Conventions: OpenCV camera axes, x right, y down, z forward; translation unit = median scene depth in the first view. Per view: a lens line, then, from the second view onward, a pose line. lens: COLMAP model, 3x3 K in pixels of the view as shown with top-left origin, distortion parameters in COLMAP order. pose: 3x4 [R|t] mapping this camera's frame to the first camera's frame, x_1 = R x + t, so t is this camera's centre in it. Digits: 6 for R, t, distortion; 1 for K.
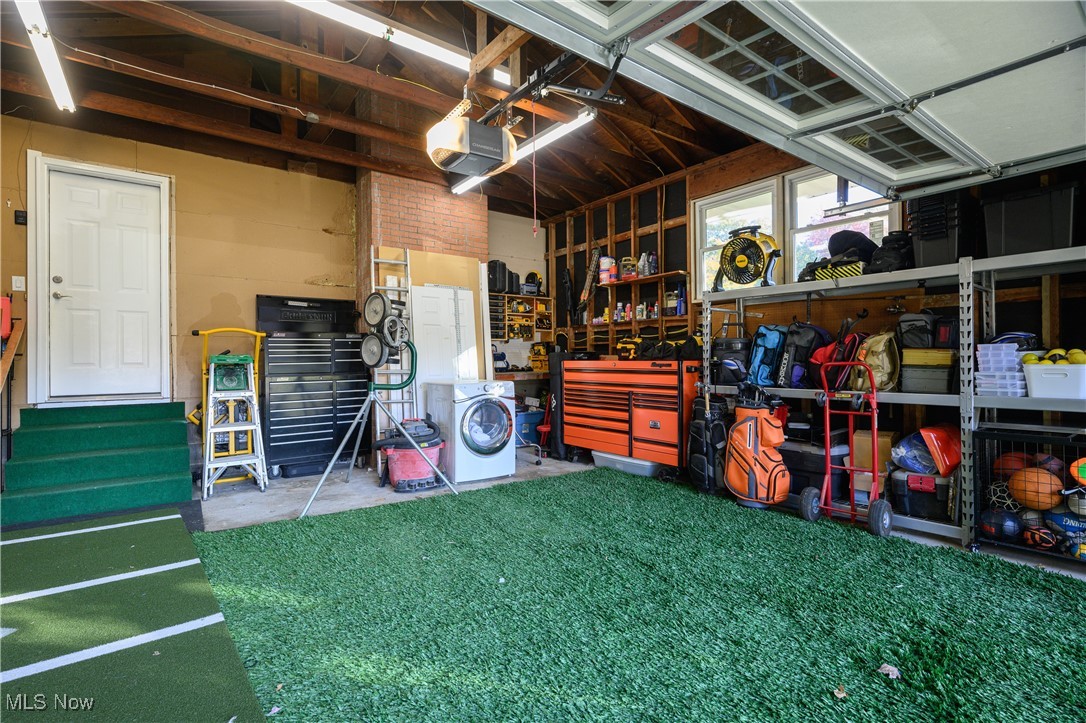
lens RADIAL K [[517.6, 0, 541.7], [0, 517.6, 361.6], [0, 0, 1]] dist [0.004215, 0.001151]
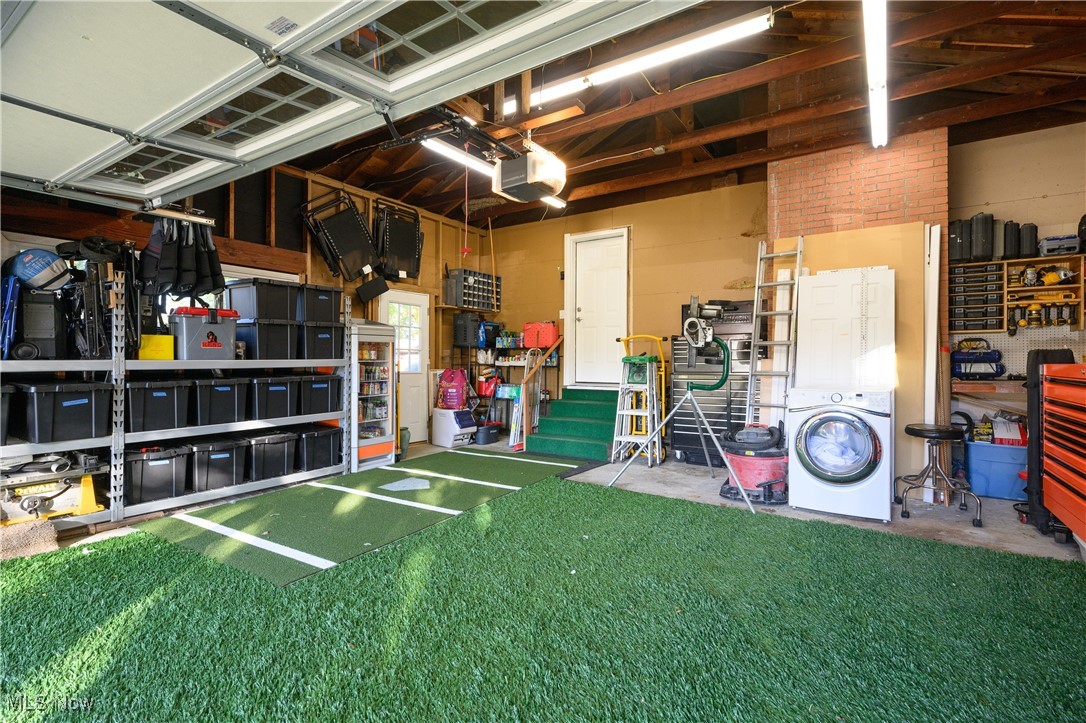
lens RADIAL K [[517.6, 0, 542.2], [0, 517.6, 359.1], [0, 0, 1]] dist [0.004215, 0.001151]
pose [[0.331445, 0.003415, -0.943468, 0.450450], [-0.006824, 0.999976, 0.001222, -0.004149], [0.943450, 0.006033, 0.331460, 0.300698]]
